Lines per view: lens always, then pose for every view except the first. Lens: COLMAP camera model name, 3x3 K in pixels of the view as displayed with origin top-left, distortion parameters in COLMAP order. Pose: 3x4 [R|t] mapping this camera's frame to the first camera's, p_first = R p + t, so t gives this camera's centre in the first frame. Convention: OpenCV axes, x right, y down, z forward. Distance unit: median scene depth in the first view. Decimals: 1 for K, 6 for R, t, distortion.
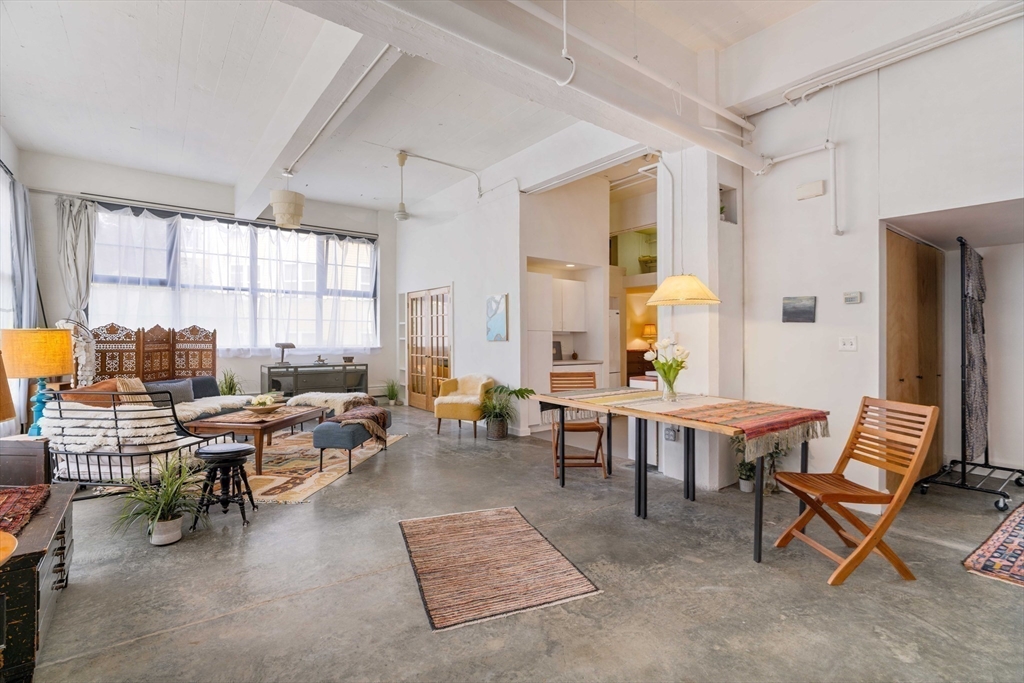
lens RADIAL K [[501.5, 0, 505.8], [0, 501.5, 340.2], [0, 0, 1]] dist [0.000331, -0.000839]
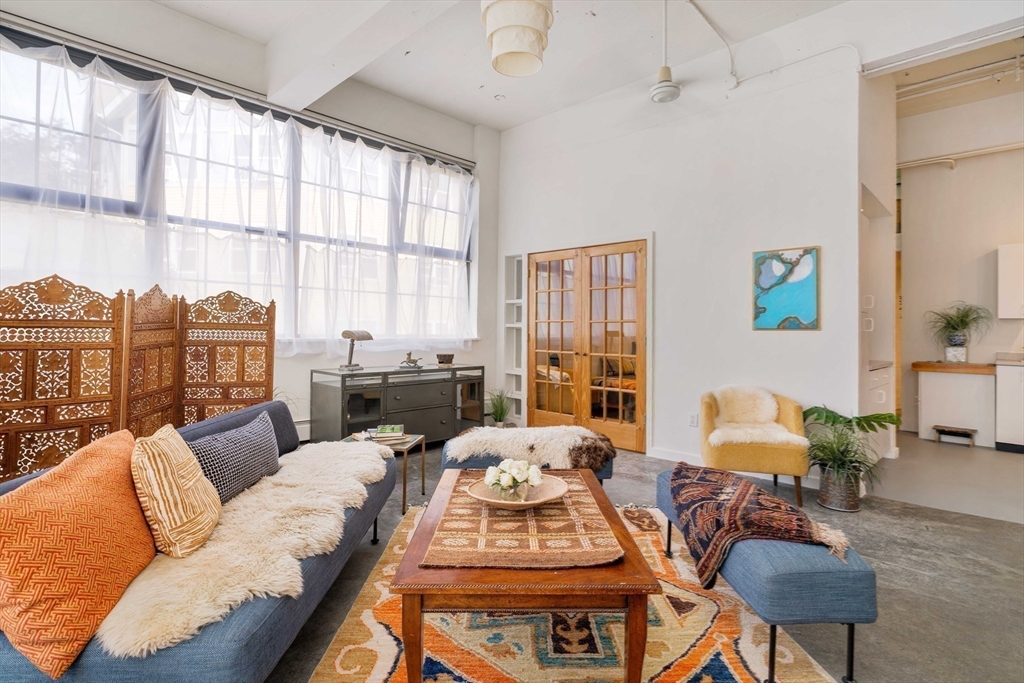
lens RADIAL K [[524.5, 0, 520.9], [0, 524.5, 324.3], [0, 0, 1]] dist [0.001004, -0.000201]
pose [[0.985218, 0.008831, 0.171078, -0.437784], [-0.006614, 0.999887, -0.013521, 0.006352], [-0.171178, 0.012189, 0.985165, 0.469534]]
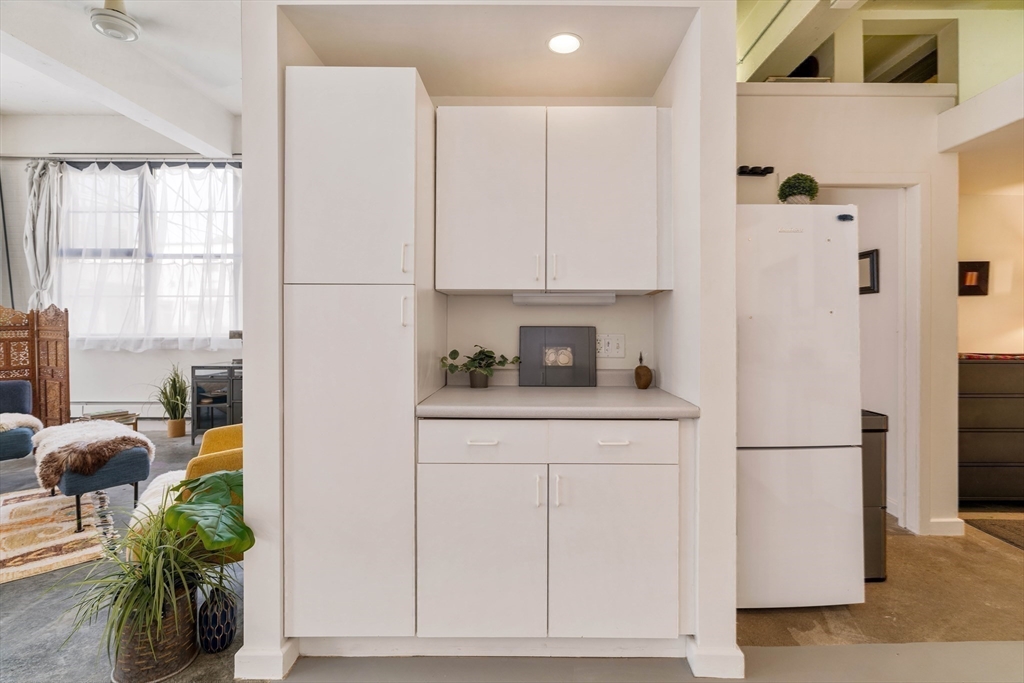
lens RADIAL K [[501.5, 0, 531.1], [0, 501.5, 319.5], [0, 0, 1]] dist [0.000331, -0.000839]
pose [[0.788820, -0.009673, -0.614549, 0.336823], [-0.000777, 0.999860, -0.016736, 0.002916], [0.614624, 0.013679, 0.788701, 0.867803]]
